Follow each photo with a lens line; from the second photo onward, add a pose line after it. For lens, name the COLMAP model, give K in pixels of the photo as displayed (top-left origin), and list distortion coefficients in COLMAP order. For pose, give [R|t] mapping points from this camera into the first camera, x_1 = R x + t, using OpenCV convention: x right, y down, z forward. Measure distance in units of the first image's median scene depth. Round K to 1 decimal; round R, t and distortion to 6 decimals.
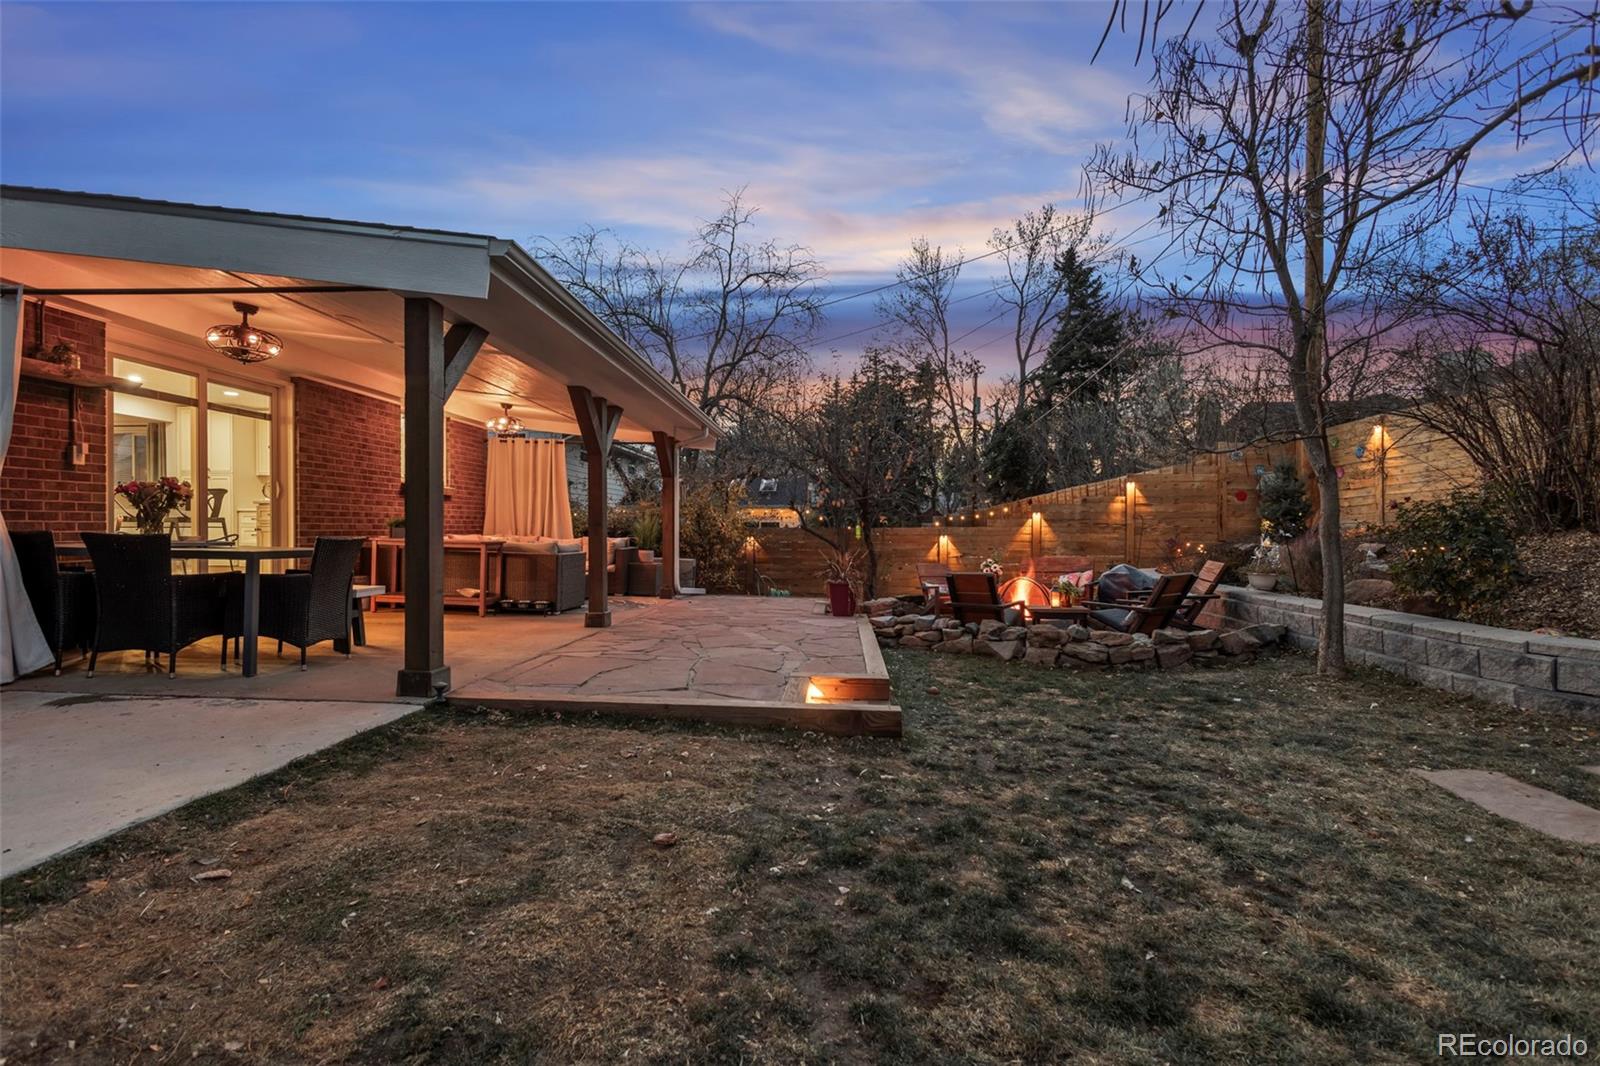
lens RADIAL K [[746.6, 0, 806.6], [0, 746.6, 535.5], [0, 0, 1]] dist [0.009830, -0.001927]
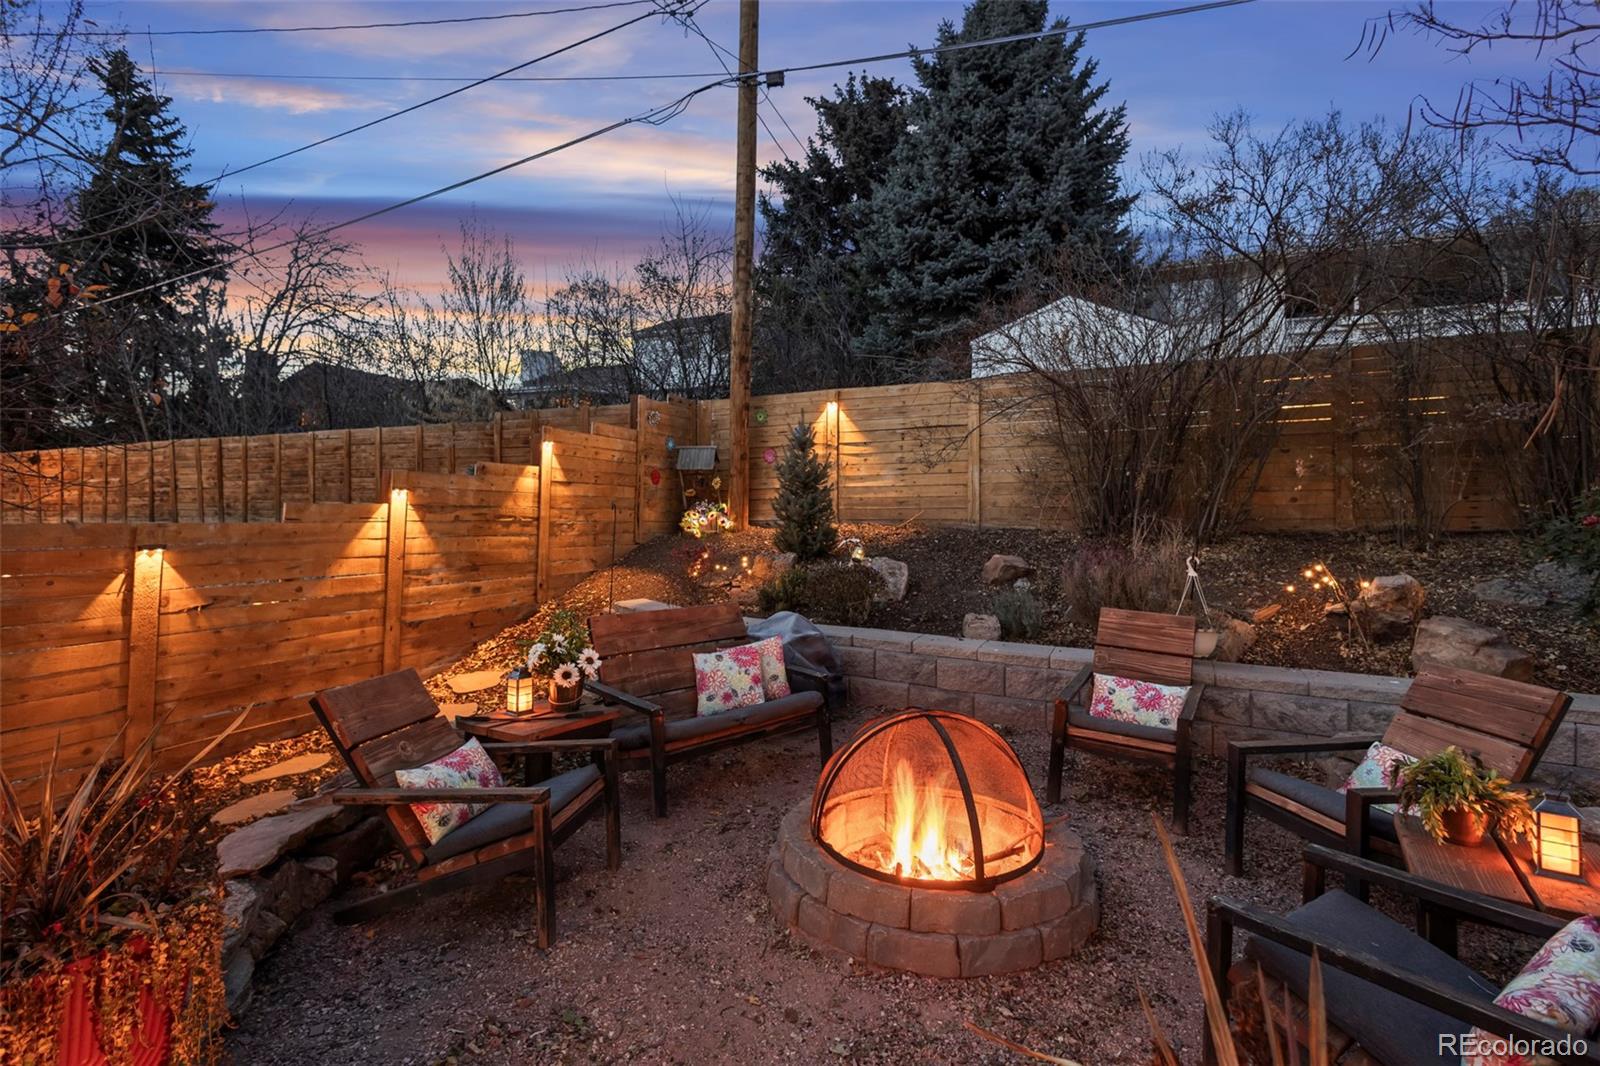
lens RADIAL K [[746.6, 0, 765.7], [0, 746.6, 500.7], [0, 0, 1]] dist [0.009830, -0.001927]
pose [[0.389072, 0.025348, 0.920859, -0.022882], [-0.010310, 0.999679, -0.023161, -0.027577], [-0.921150, -0.000482, 0.389208, 1.071776]]
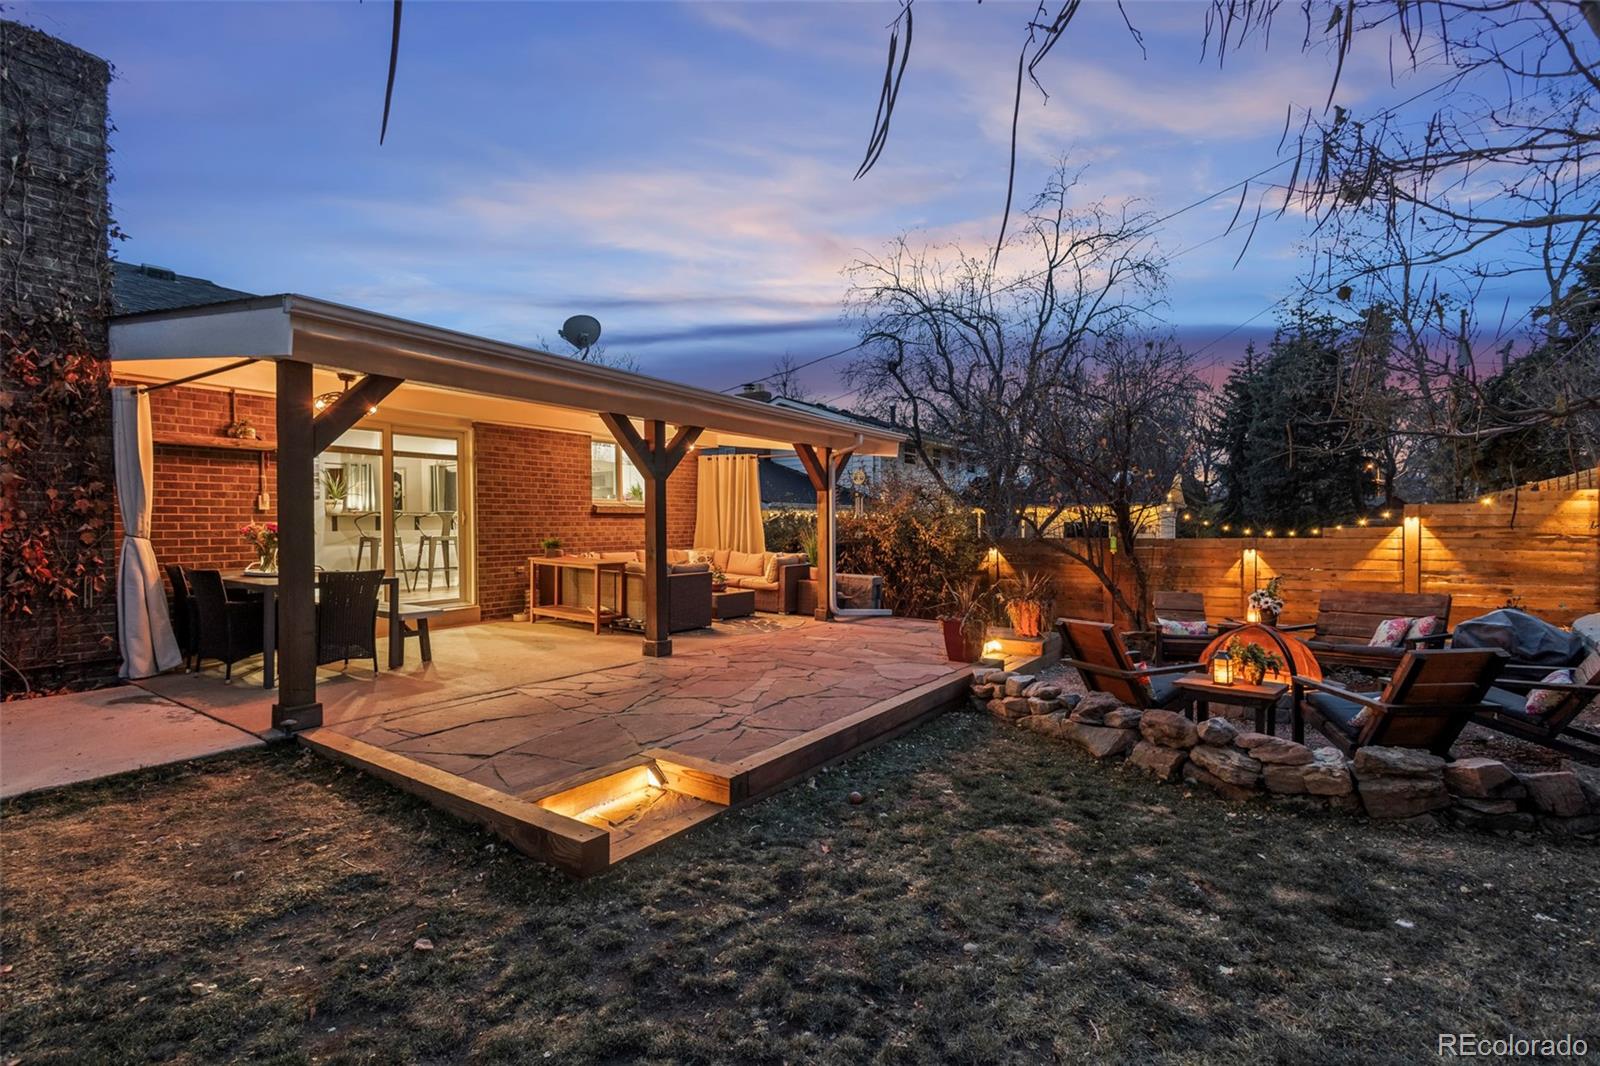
lens RADIAL K [[746.6, 0, 793.6], [0, 746.6, 531.1], [0, 0, 1]] dist [0.009830, -0.001927]
pose [[0.849671, -0.001128, -0.527313, 0.326462], [0.002178, 0.999997, 0.001370, -0.034552], [0.527309, -0.002313, 0.849670, 0.227187]]
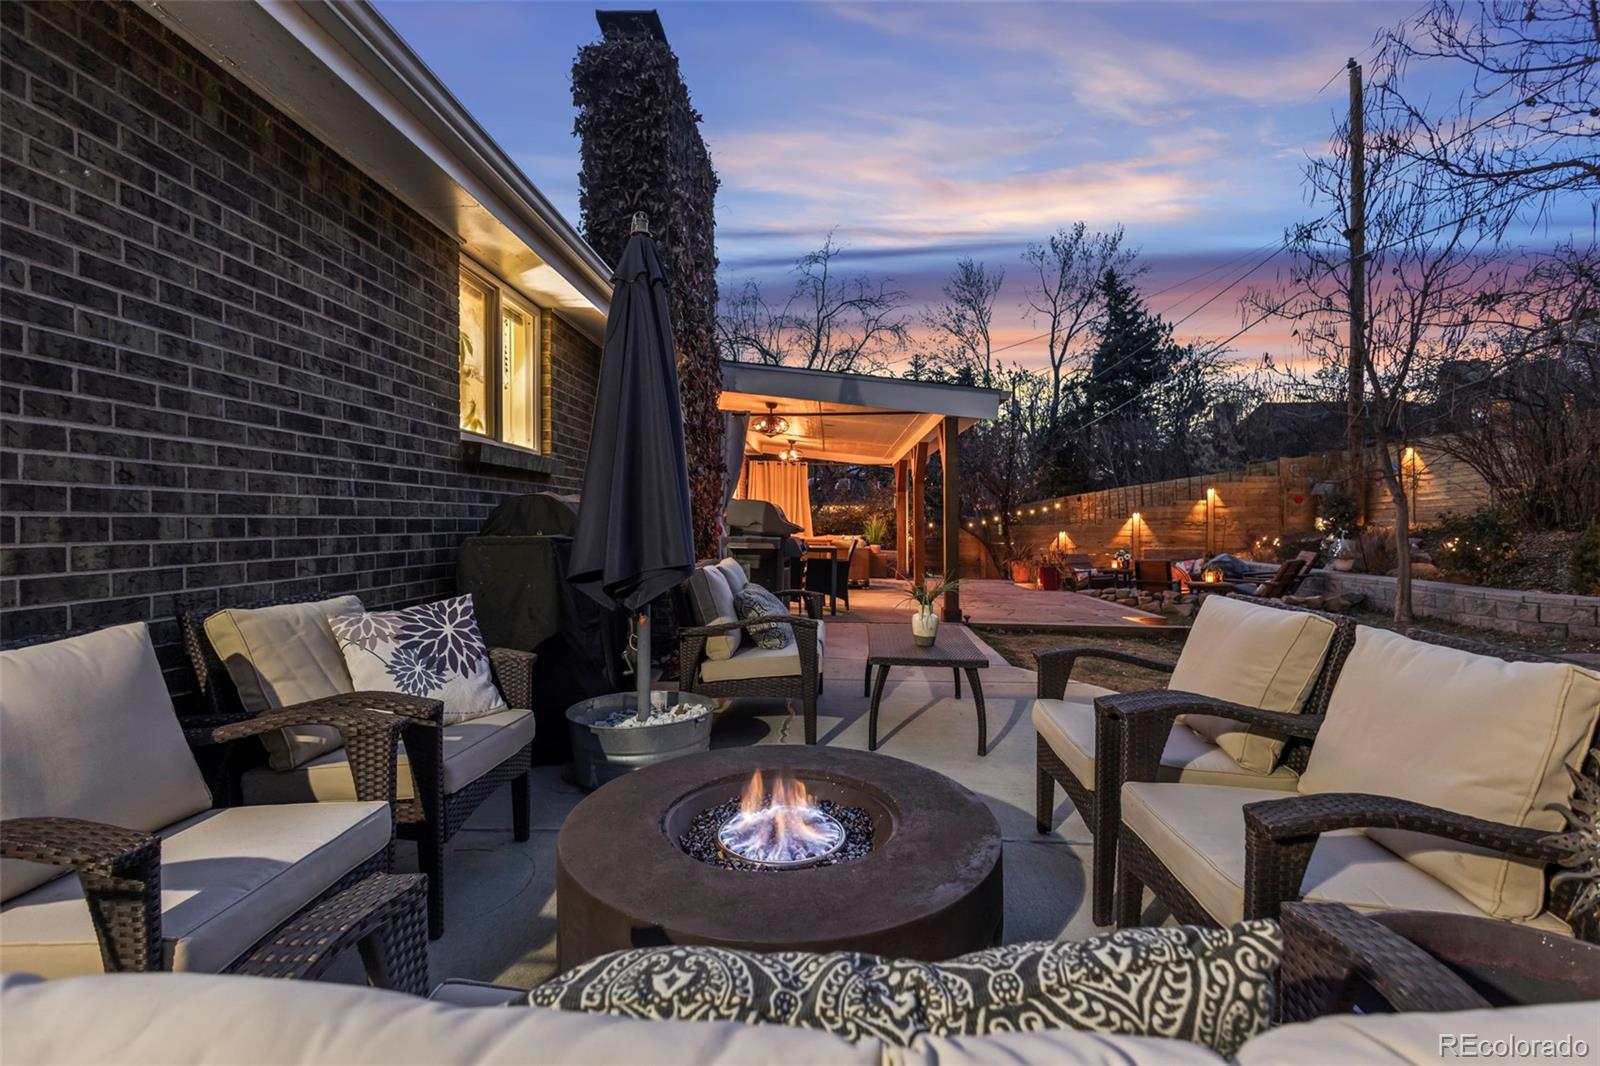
lens RADIAL K [[746.6, 0, 808.1], [0, 746.6, 526.3], [0, 0, 1]] dist [0.009830, -0.001927]
pose [[0.999981, -0.003254, 0.005256, -0.433644], [0.003257, 0.999995, -0.000457, -0.017179], [-0.005254, 0.000474, 0.999986, -0.449407]]
